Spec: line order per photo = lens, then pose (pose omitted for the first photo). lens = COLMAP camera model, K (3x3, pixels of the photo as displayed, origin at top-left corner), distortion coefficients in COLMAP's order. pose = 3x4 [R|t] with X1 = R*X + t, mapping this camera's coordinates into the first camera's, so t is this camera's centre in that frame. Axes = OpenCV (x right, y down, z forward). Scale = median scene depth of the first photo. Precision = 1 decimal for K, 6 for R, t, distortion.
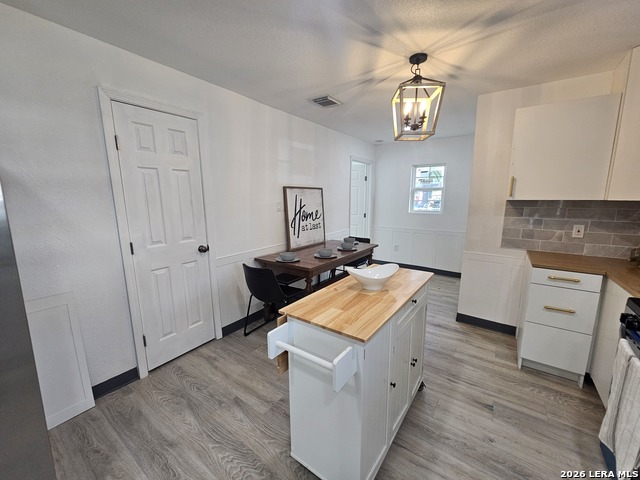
lens RADIAL K [[258.8, 0, 319.1], [0, 258.8, 240.5], [0, 0, 1]] dist [-0.002124, 0.001515]
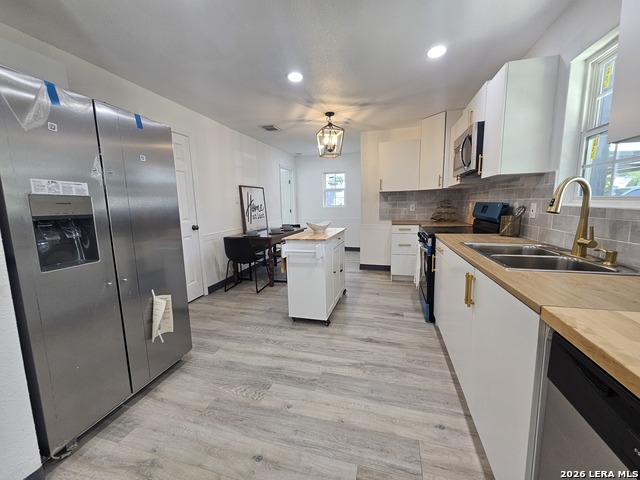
lens RADIAL K [[258.8, 0, 319.0], [0, 258.8, 241.1], [0, 0, 1]] dist [-0.002124, 0.001515]
pose [[0.938825, -0.068767, 0.337460, -0.290815], [0.077553, 0.996909, -0.012605, 0.171081], [-0.335550, 0.038005, 0.941256, -0.529115]]
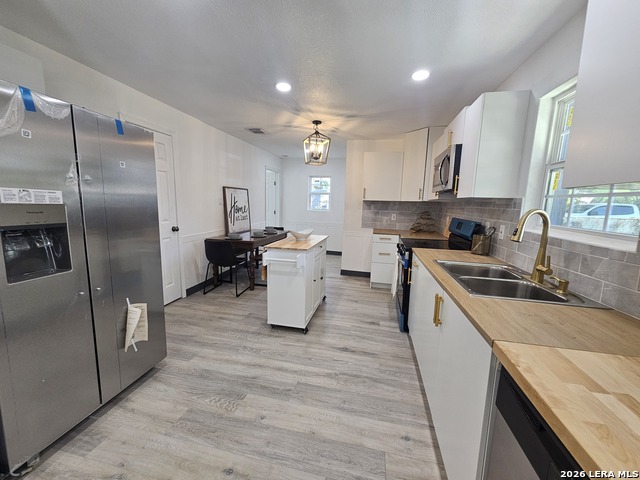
lens RADIAL K [[258.8, 0, 318.9], [0, 258.8, 241.0], [0, 0, 1]] dist [-0.002124, 0.001515]
pose [[0.918423, -0.030816, 0.394399, -0.285039], [0.035782, 0.999346, -0.005241, 0.127986], [-0.393979, 0.018926, 0.918925, -0.549619]]
